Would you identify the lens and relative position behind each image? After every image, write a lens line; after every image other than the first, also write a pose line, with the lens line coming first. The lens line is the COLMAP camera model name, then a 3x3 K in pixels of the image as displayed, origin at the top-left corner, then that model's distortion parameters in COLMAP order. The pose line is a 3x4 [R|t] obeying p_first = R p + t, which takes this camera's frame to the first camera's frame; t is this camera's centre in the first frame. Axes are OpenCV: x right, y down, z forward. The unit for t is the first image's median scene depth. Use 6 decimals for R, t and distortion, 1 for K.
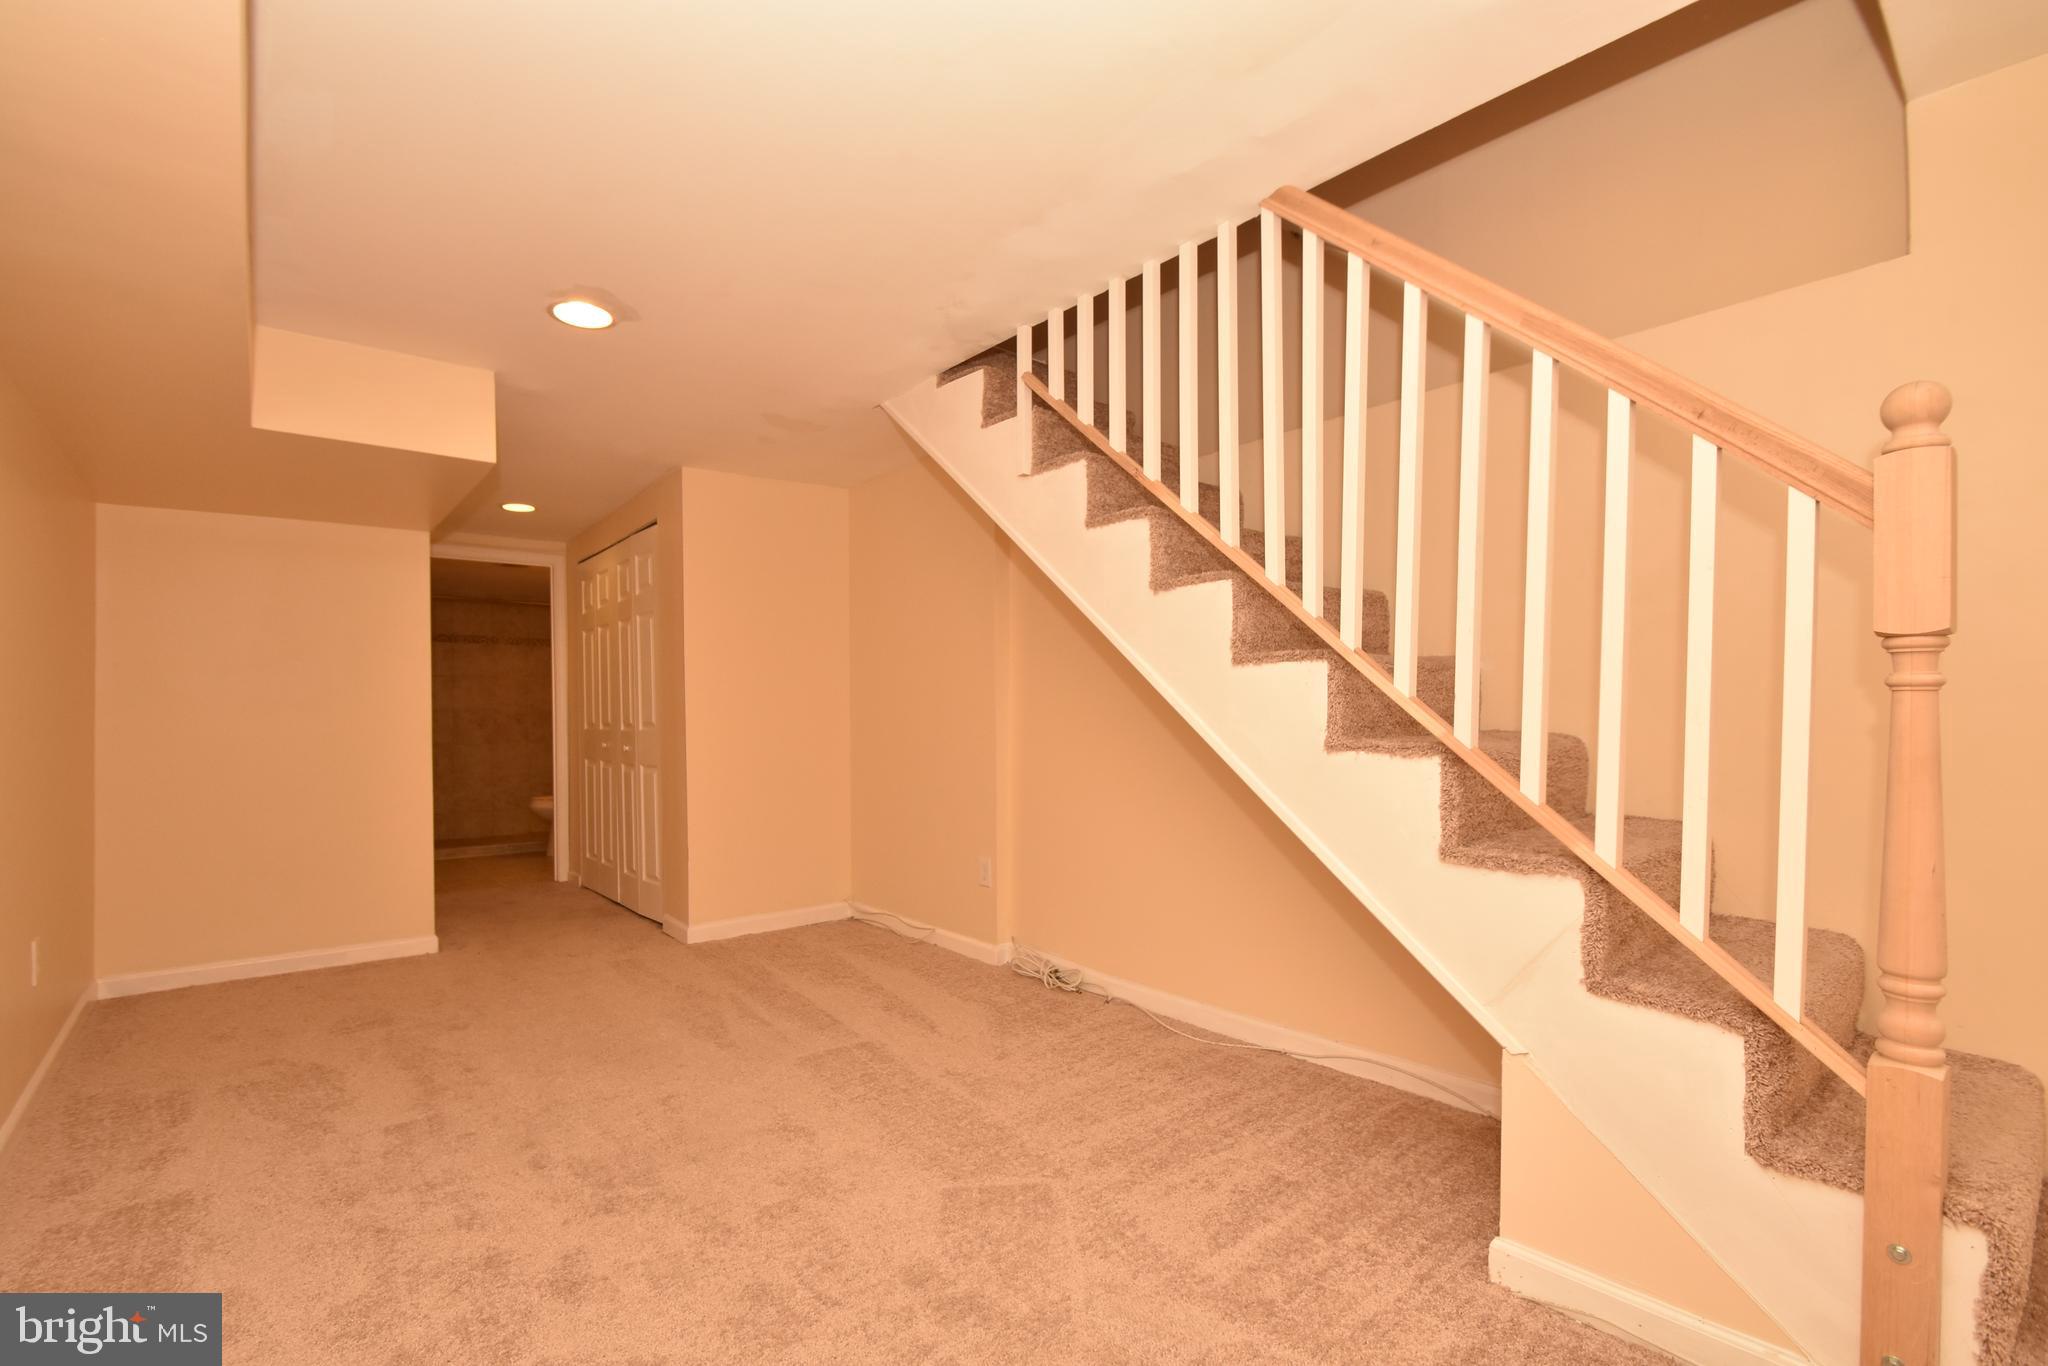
lens RADIAL K [[902.9, 0, 1021.6], [0, 902.9, 696.8], [0, 0, 1]] dist [0.000152, -0.009105]
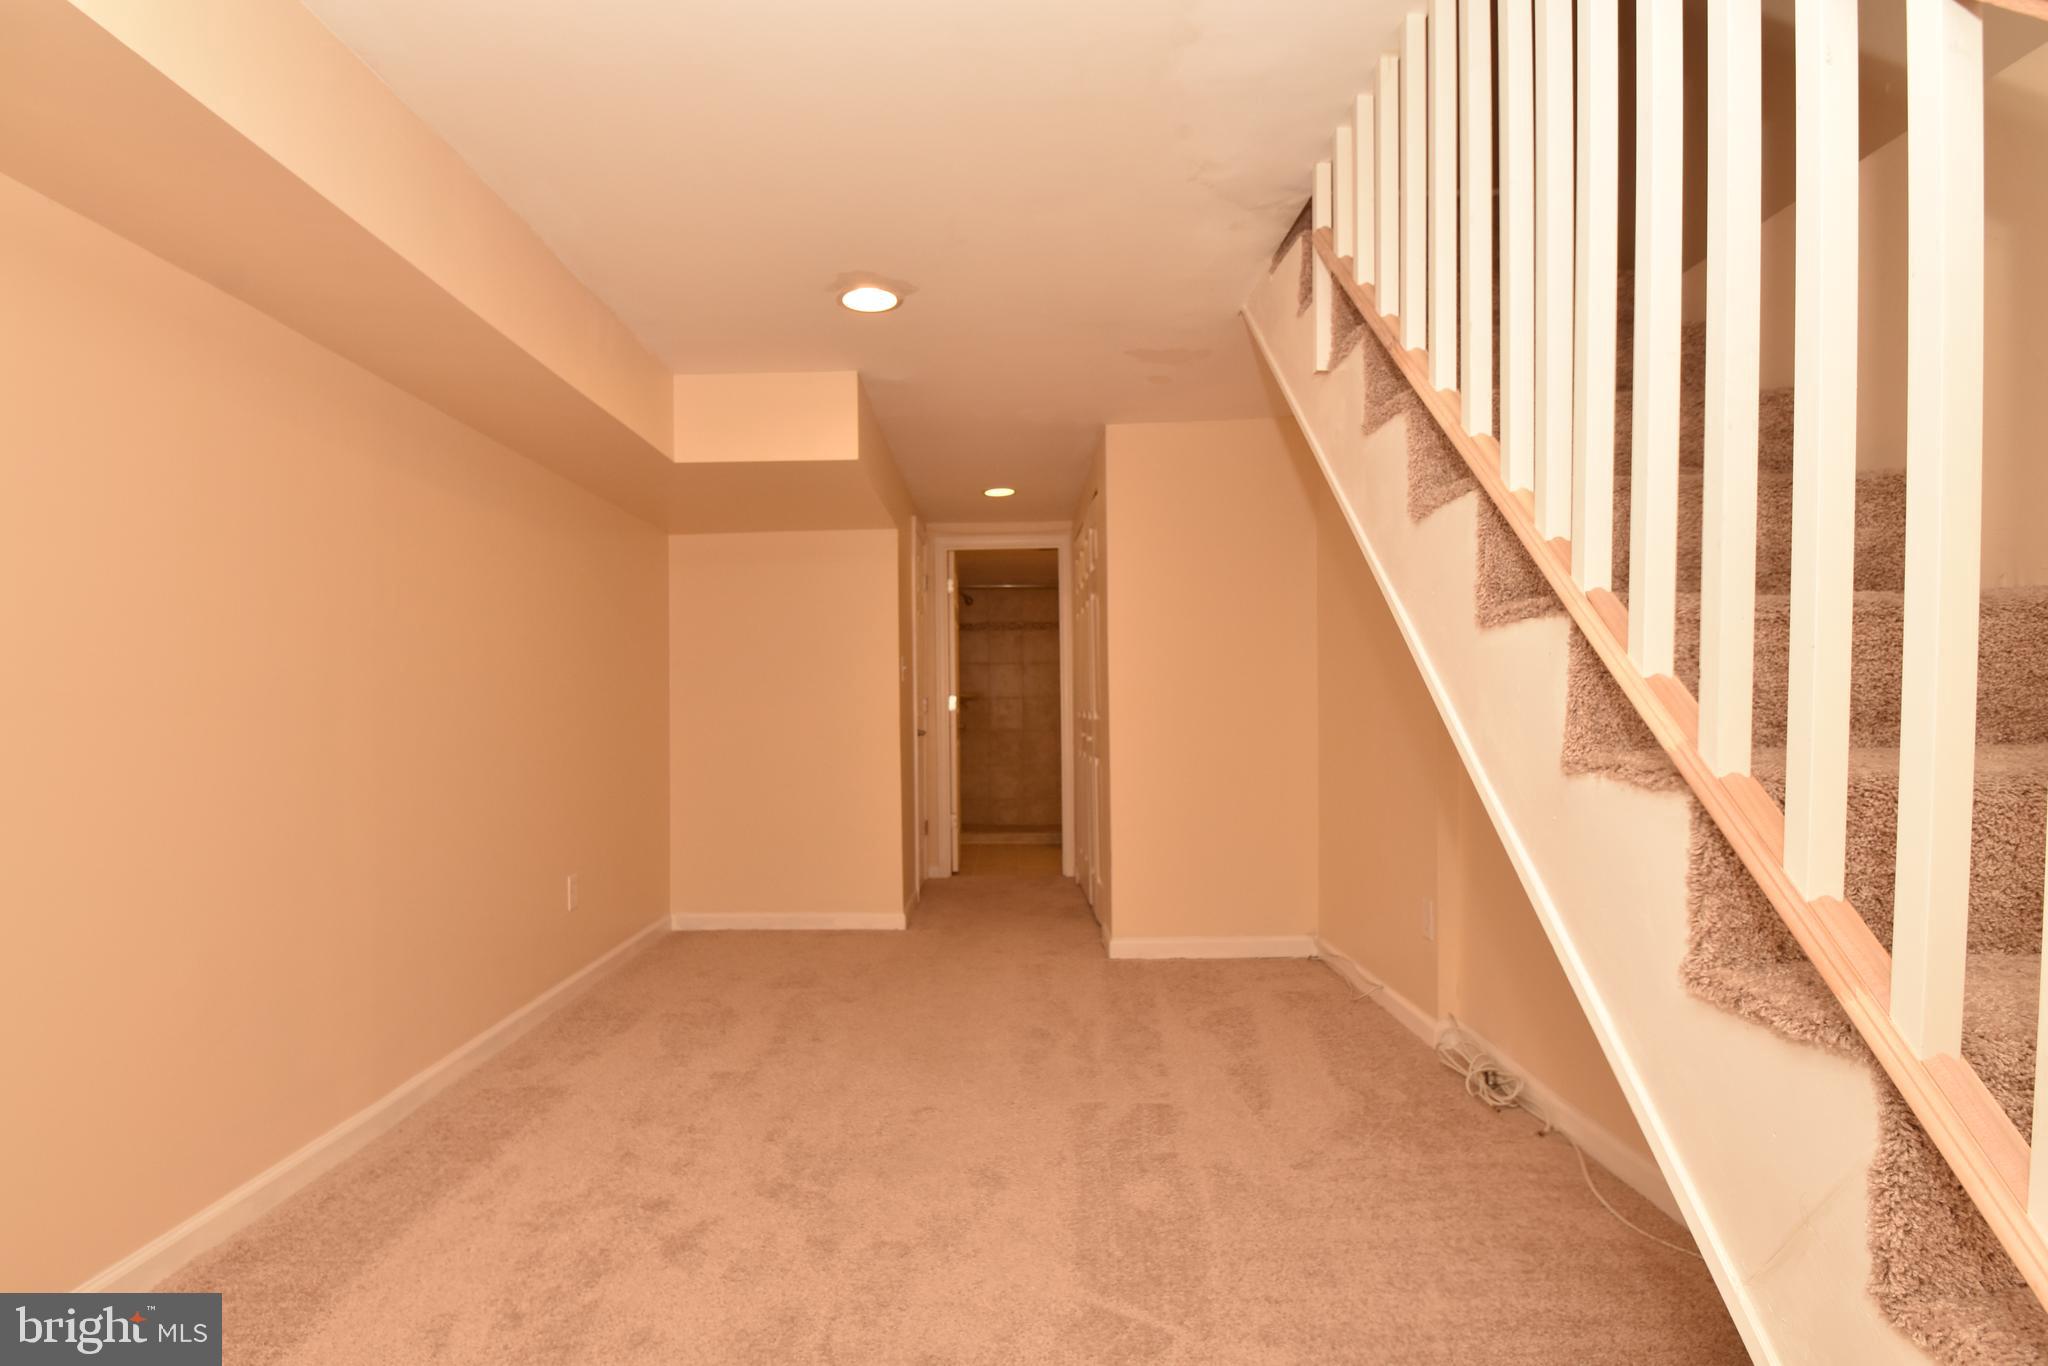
lens RADIAL K [[1081.3, 0, 1021.1], [0, 1081.3, 702.1], [0, 0, 1]] dist [-0.020440, 0.000588]
pose [[0.765946, -0.001097, -0.642904, 0.325696], [0.016160, 0.999715, 0.017547, -0.001308], [0.642702, -0.023829, 0.765746, 0.160956]]
